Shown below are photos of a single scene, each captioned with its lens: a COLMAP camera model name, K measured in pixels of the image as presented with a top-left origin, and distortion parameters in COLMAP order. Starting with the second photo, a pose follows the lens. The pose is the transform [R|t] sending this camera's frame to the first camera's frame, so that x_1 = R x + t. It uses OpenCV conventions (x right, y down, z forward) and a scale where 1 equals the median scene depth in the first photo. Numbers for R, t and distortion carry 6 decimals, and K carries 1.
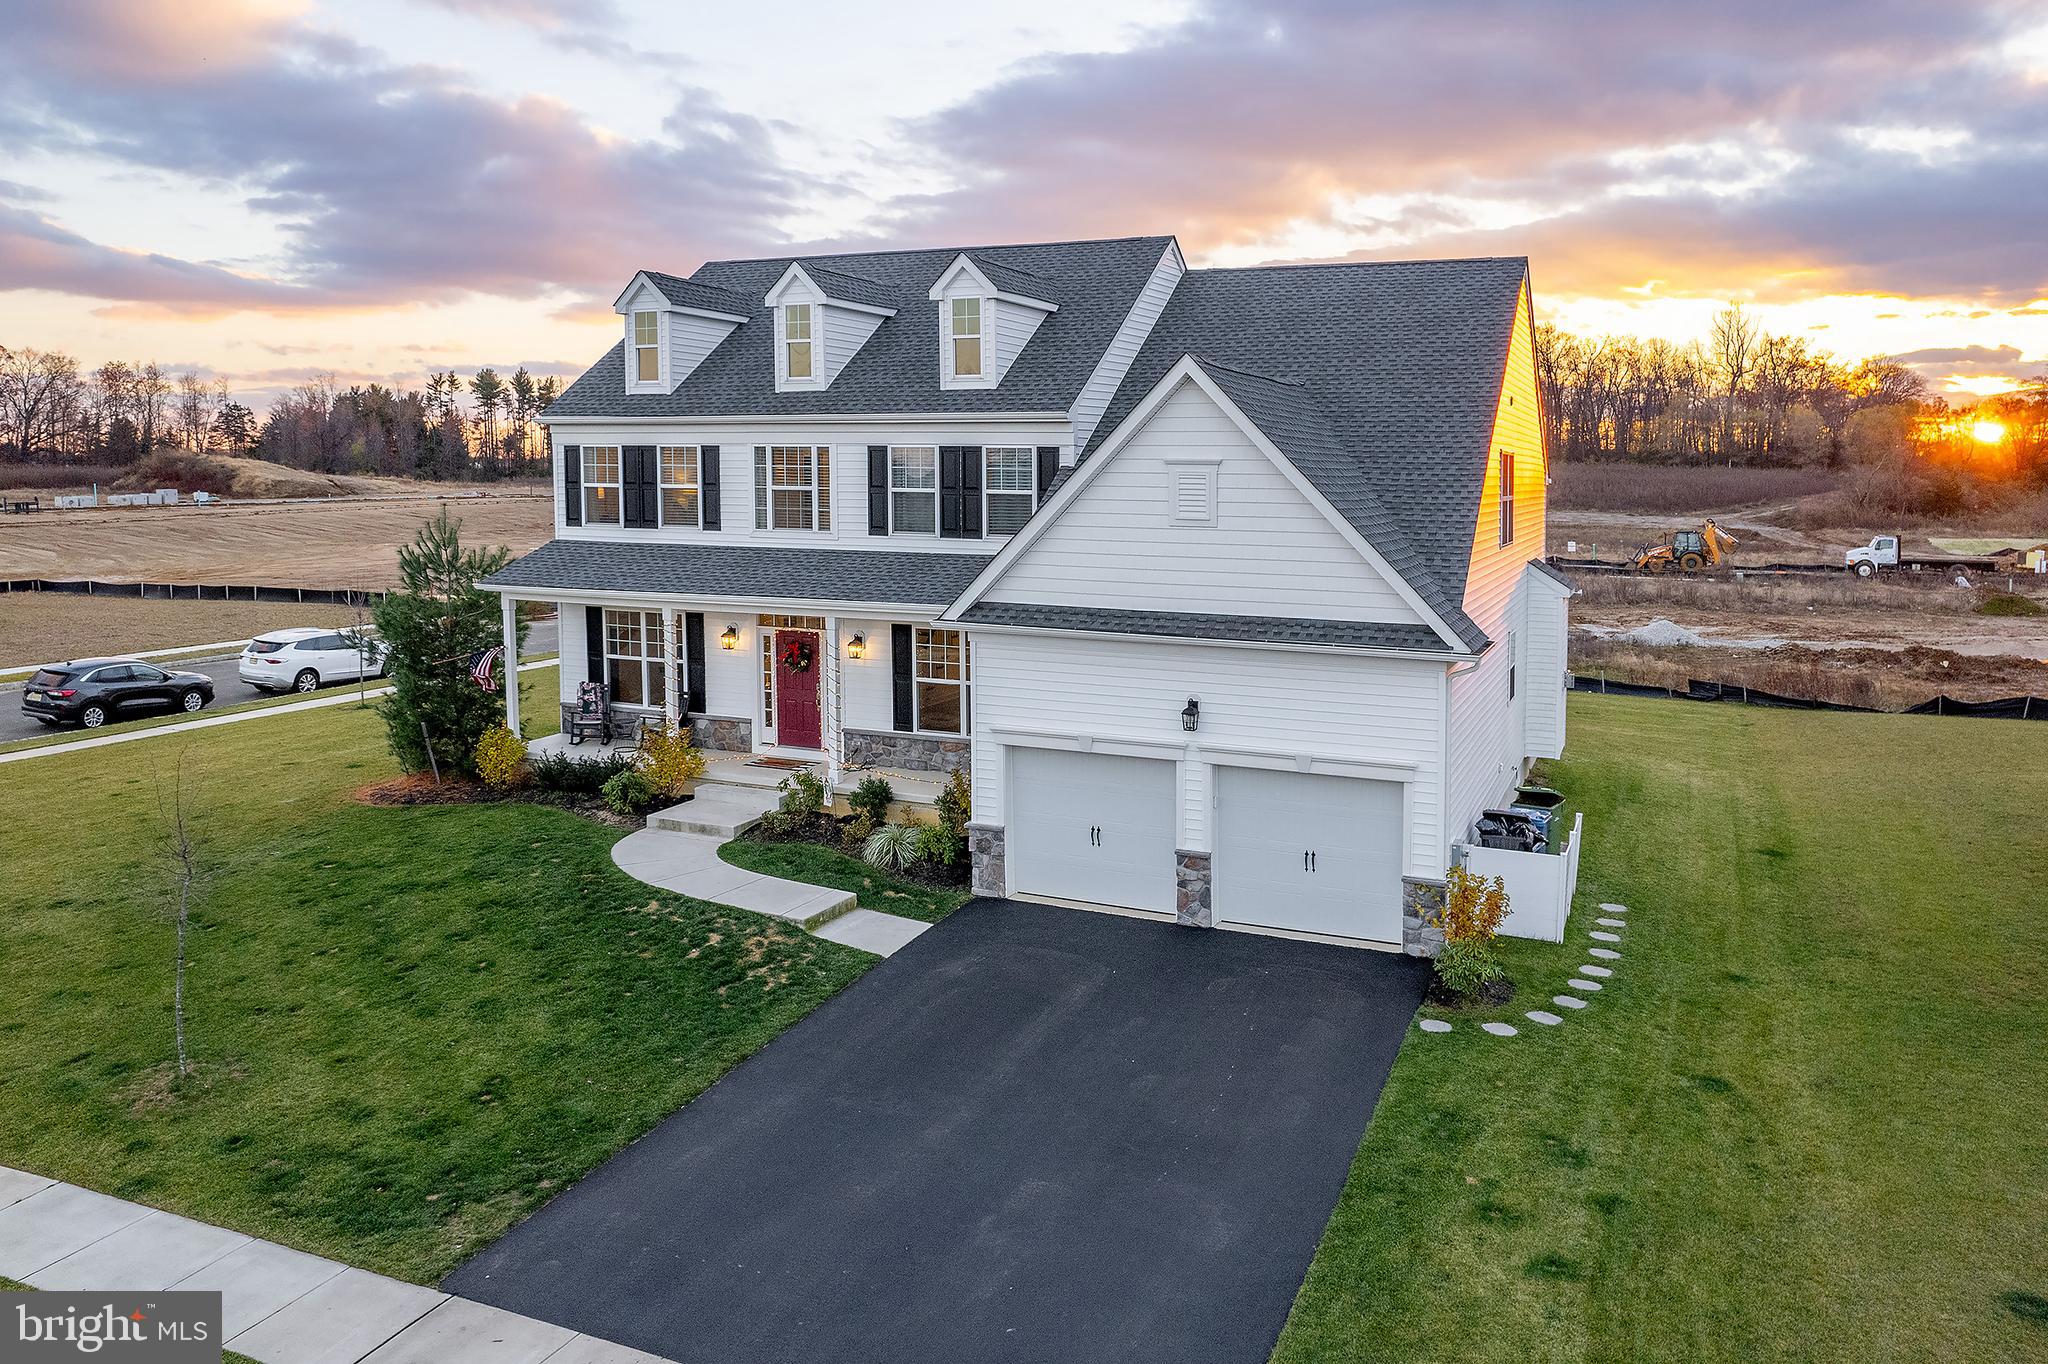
lens RADIAL K [[1425.3, 0, 1014.3], [0, 1425.3, 687.5], [0, 0, 1]] dist [-0.042457, 0.031141]
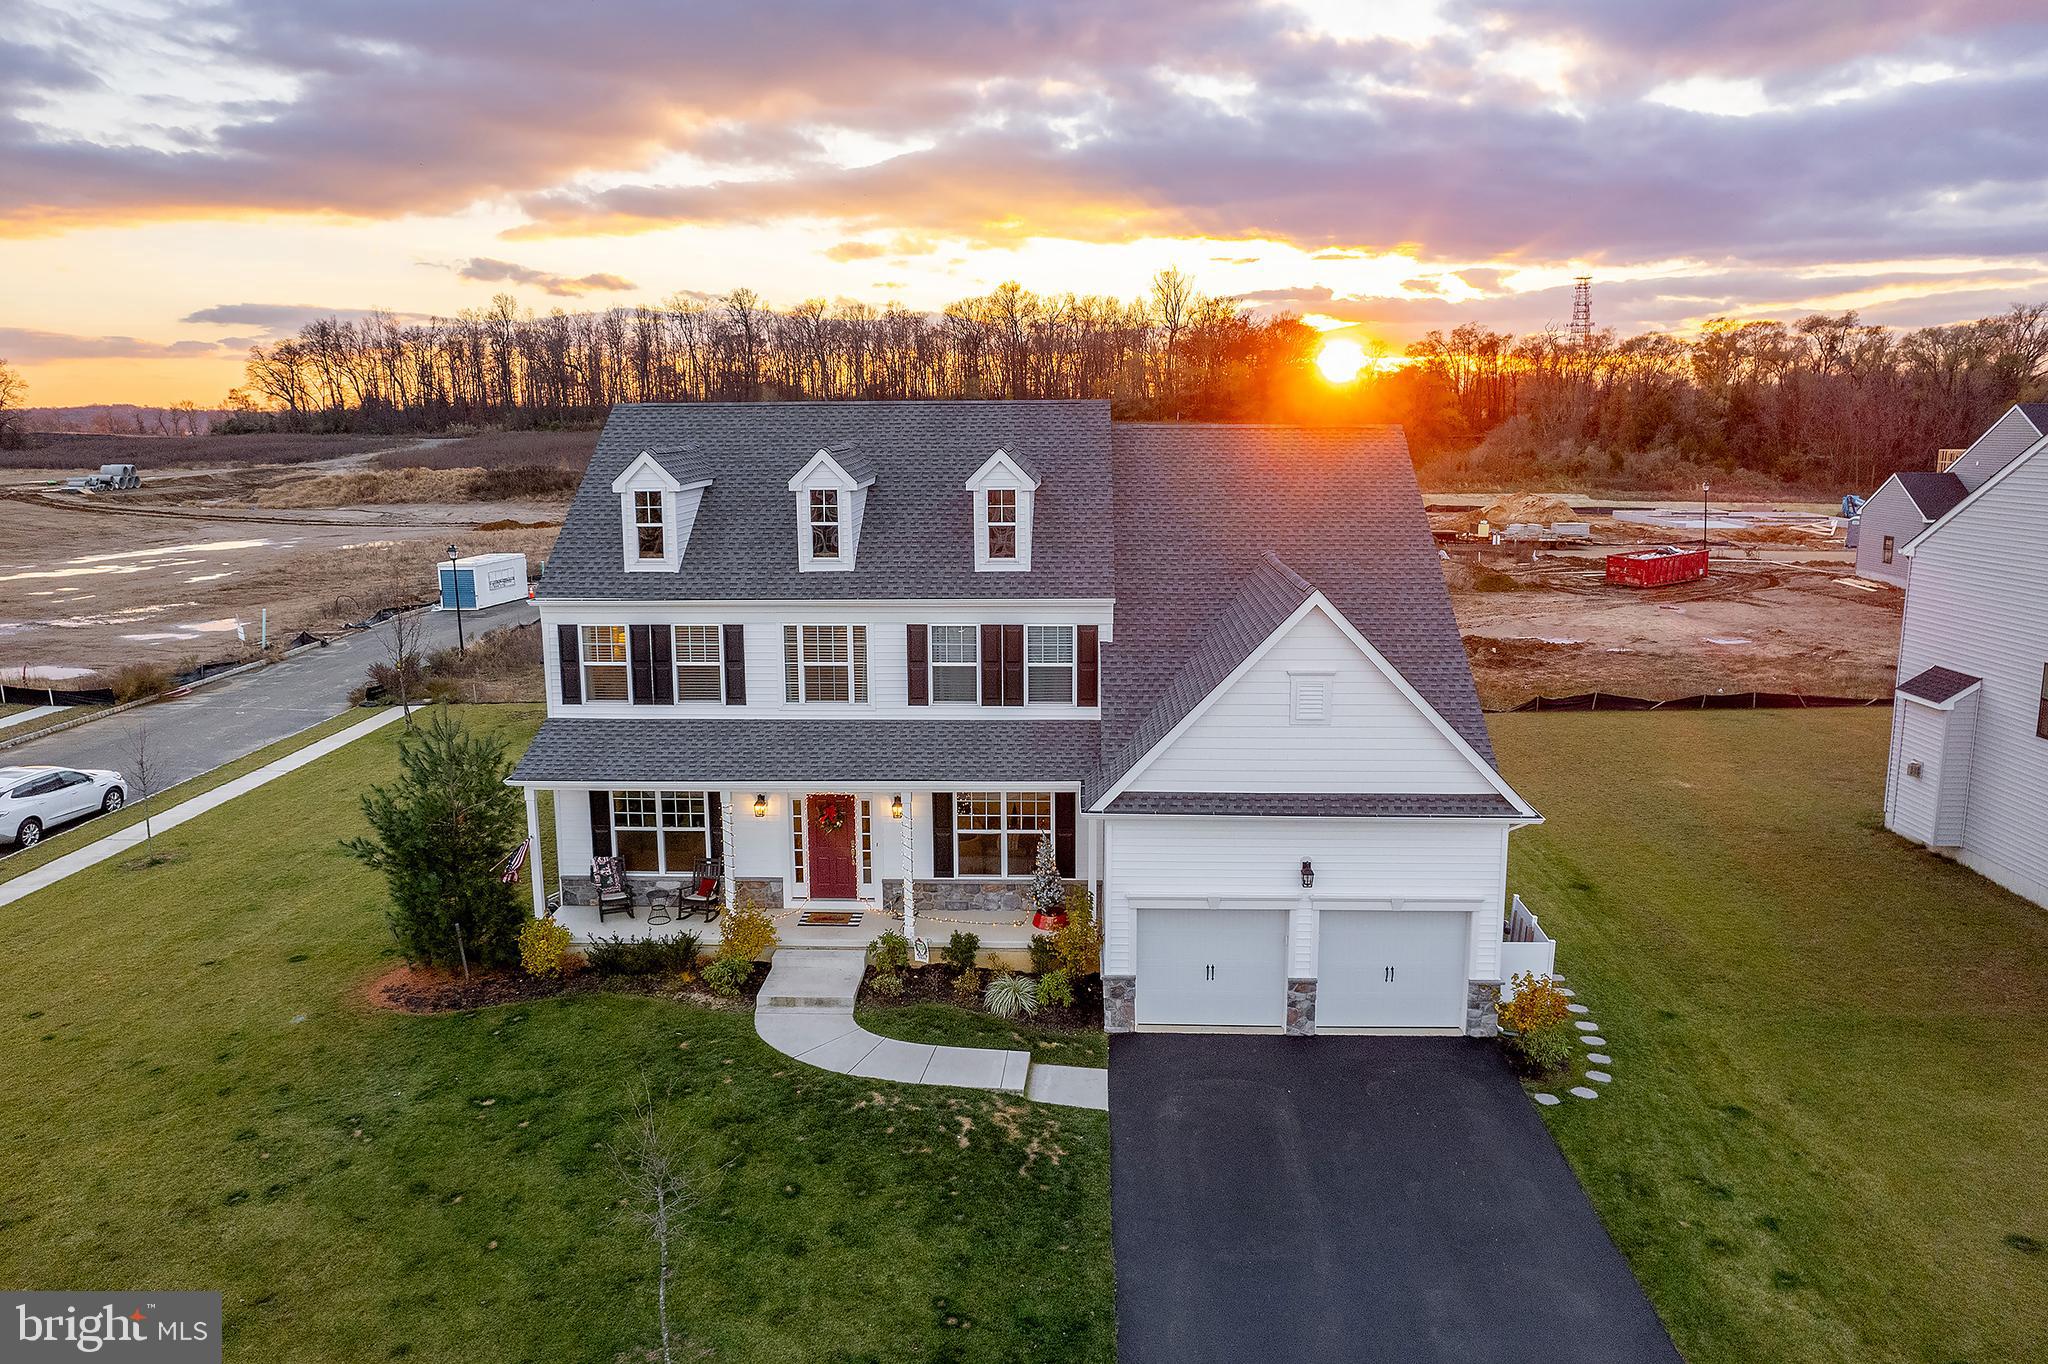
lens RADIAL K [[1425.3, 0, 992.0], [0, 1425.3, 788.7], [0, 0, 1]] dist [-0.042457, 0.031141]
pose [[0.934279, -0.107322, 0.340007, -0.411618], [0.069194, 0.990069, 0.122379, -0.169827], [-0.349764, -0.090809, 0.932426, -0.038701]]
